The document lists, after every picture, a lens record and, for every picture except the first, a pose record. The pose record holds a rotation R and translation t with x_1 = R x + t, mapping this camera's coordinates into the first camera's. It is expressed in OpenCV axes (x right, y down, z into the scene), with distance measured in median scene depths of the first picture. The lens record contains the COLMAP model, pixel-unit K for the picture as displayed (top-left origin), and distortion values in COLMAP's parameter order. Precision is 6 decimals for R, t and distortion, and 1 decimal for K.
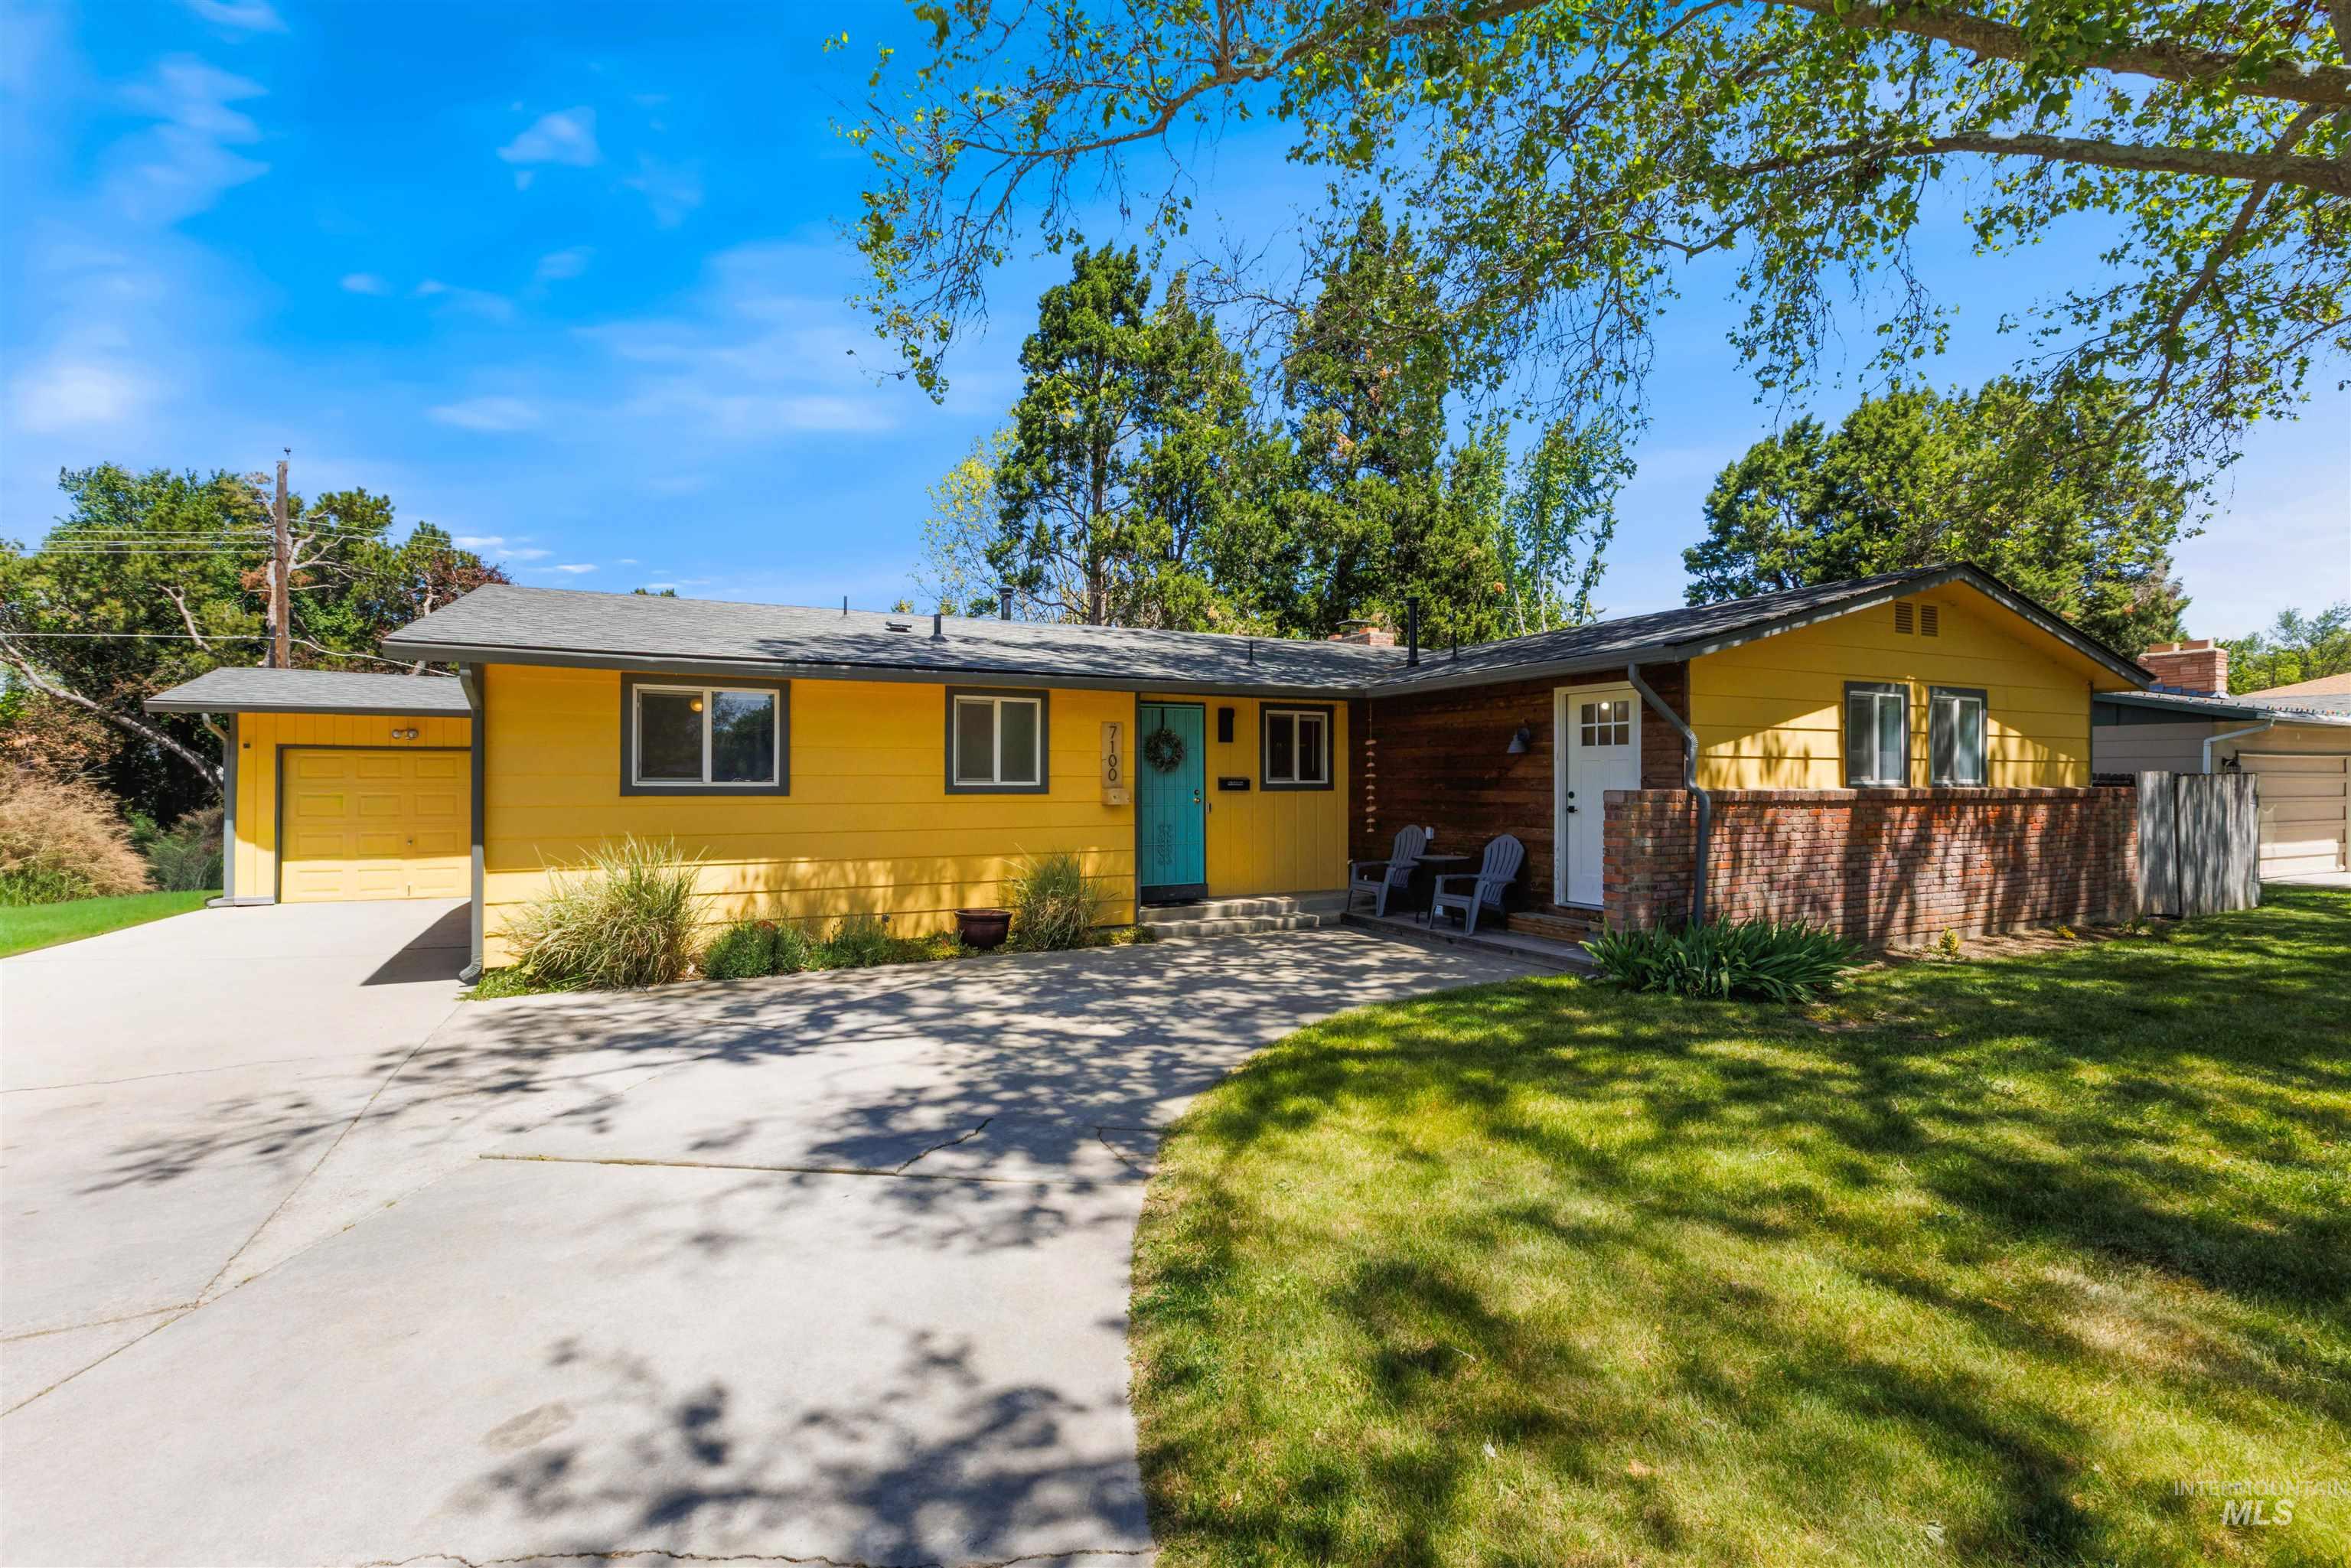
lens RADIAL K [[1056.6, 0, 1159.9], [0, 1056.6, 778.1], [0, 0, 1]] dist [0.001252, -0.001123]
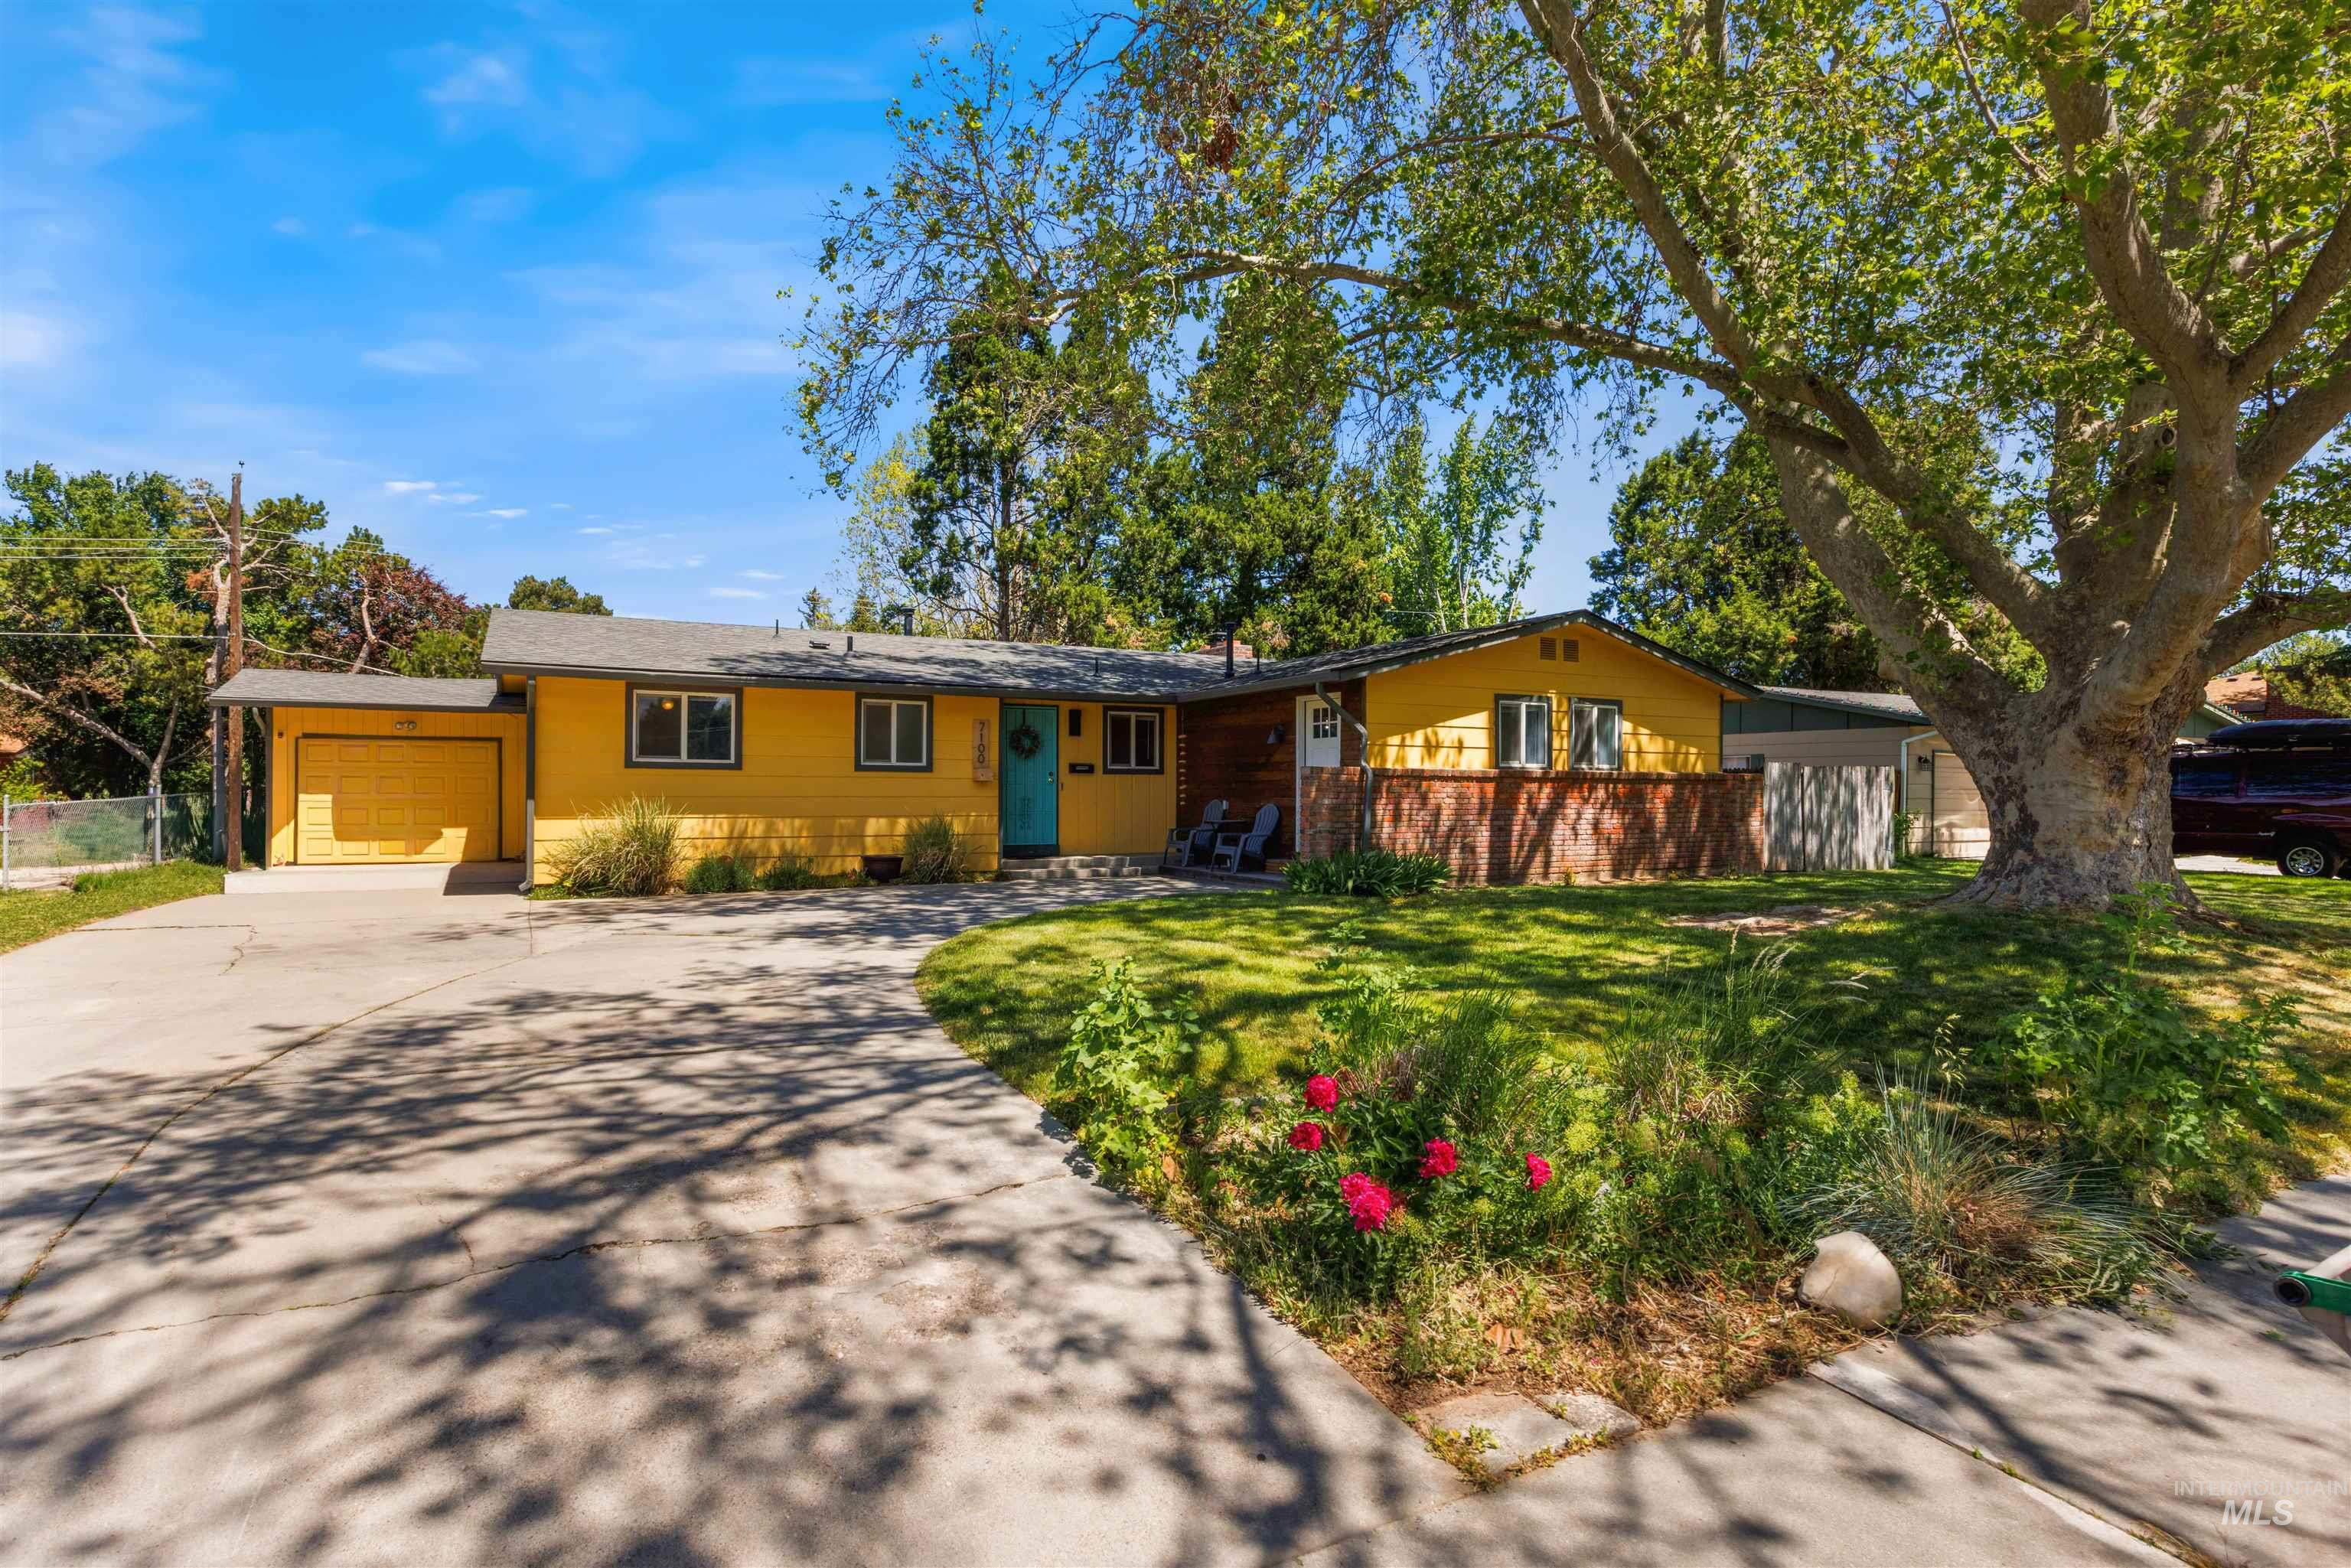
lens RADIAL K [[1240.0, 0, 1189.9], [0, 1240.0, 805.4], [0, 0, 1]] dist [0.003636, -0.001058]
pose [[0.998543, 0.002324, 0.053916, 0.108447], [-0.003011, 0.999915, 0.012659, 0.028381], [-0.053882, -0.012803, 0.998465, -0.471512]]
